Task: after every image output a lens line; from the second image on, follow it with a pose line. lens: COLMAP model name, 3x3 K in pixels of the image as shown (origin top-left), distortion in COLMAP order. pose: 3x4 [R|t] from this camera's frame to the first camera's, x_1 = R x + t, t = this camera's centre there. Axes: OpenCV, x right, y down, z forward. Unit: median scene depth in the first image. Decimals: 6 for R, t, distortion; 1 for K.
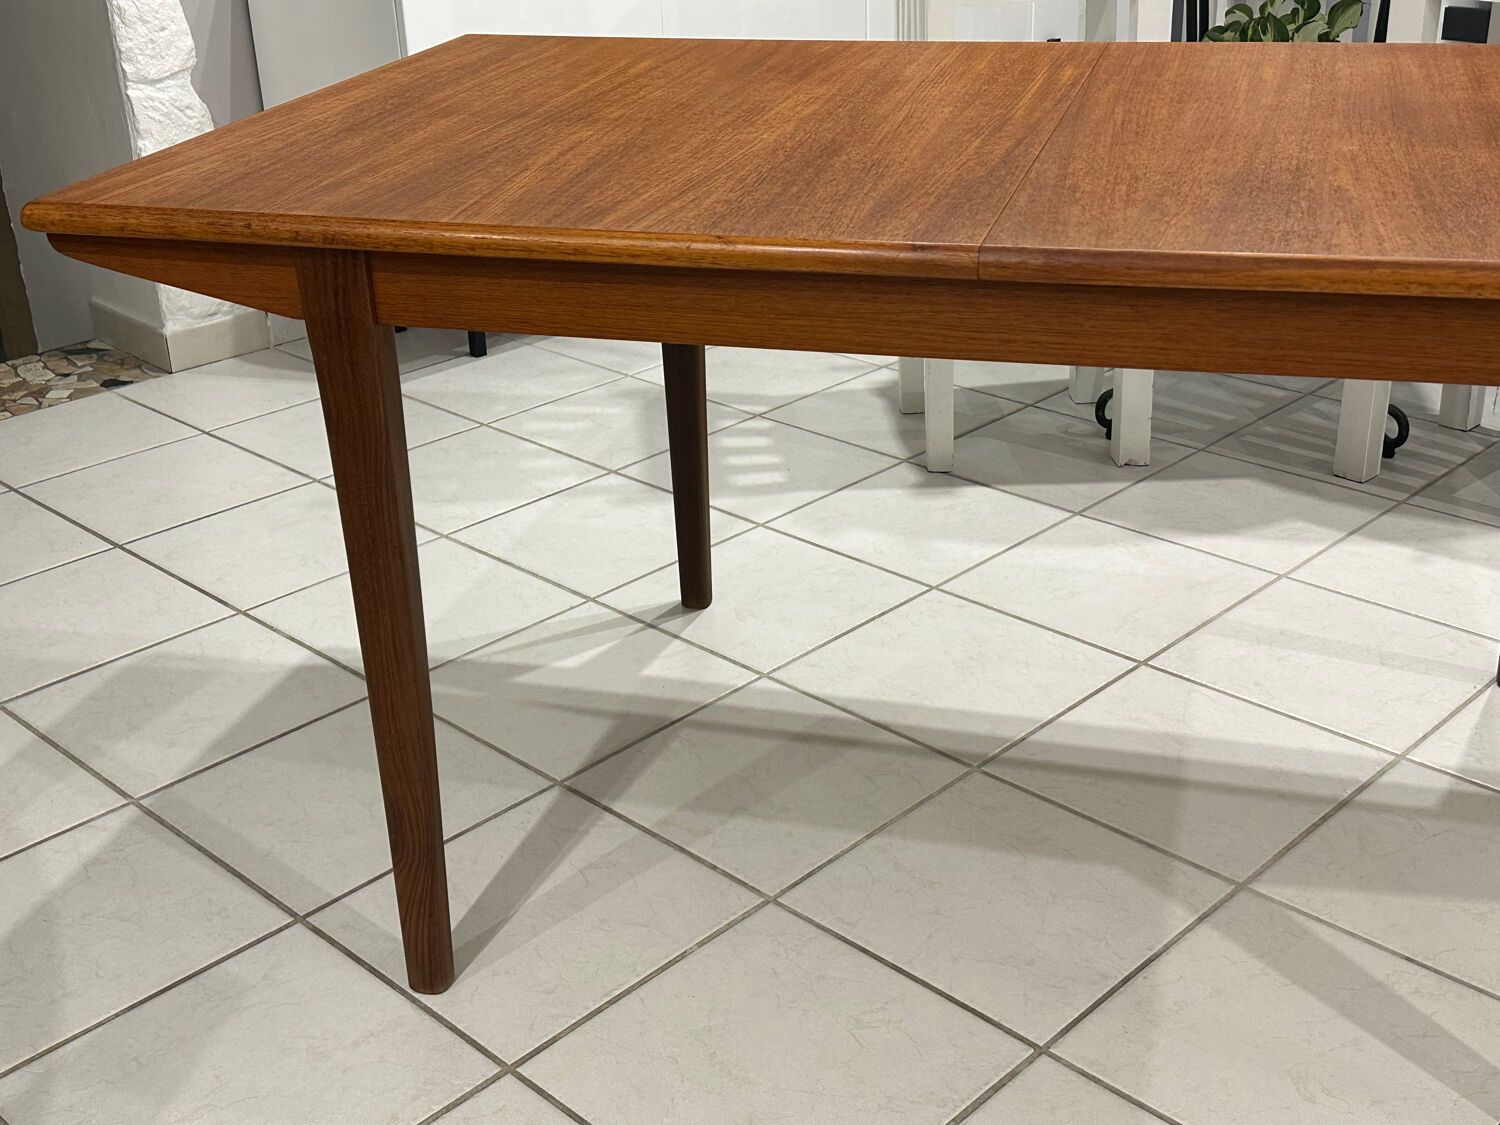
lens RADIAL K [[1790.4, 0, 761.7], [0, 1790.4, 558.7], [0, 0, 1]] dist [0.135589, 0.000000]
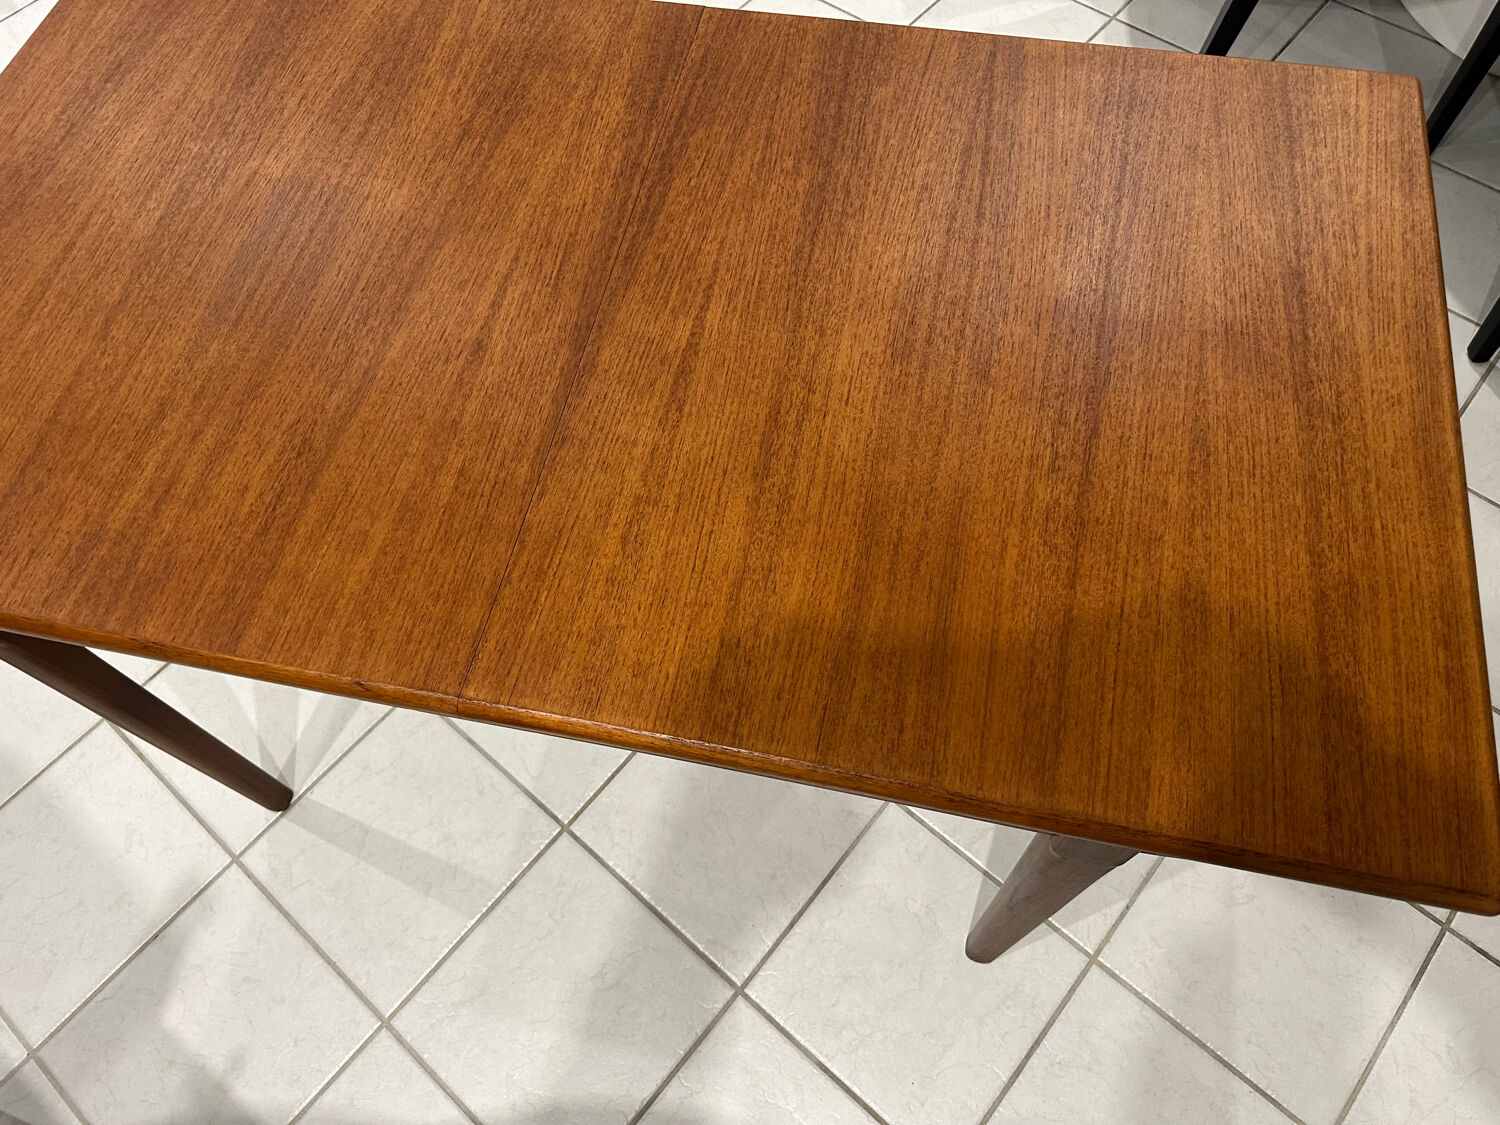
lens RADIAL K [[1077.3, 0, 761.1], [0, 1077.3, 555.6], [0, 0, 1]] dist [0.043873, -0.053241]
pose [[-0.995041, 0.094618, 0.030682, 0.060782], [0.036001, 0.055023, 0.997836, -0.777277], [0.092725, 0.993992, -0.058157, 1.076154]]
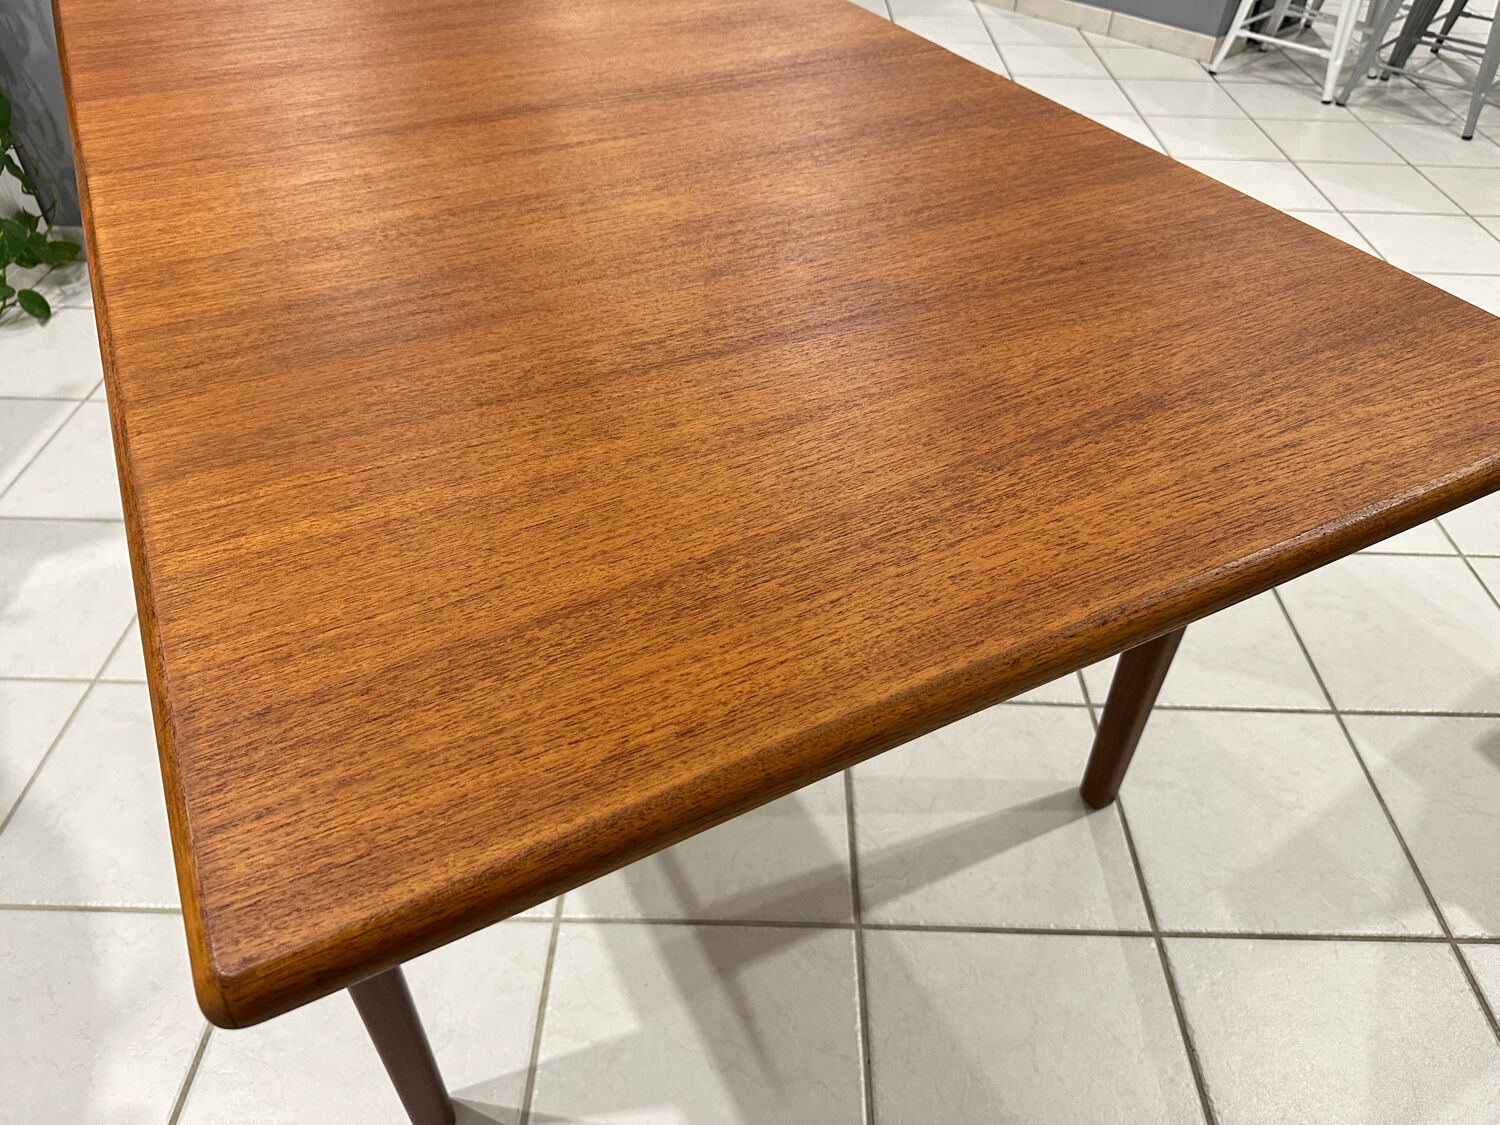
lens RADIAL K [[1066.3, 0, 755.0], [0, 1066.3, 568.6], [0, 0, 1]] dist [0.067635, -0.082139]
pose [[-0.688691, -0.470339, 0.551803, -0.340784], [0.302822, 0.504908, 0.808311, -0.520940], [-0.658790, 0.723774, -0.205297, 1.126543]]
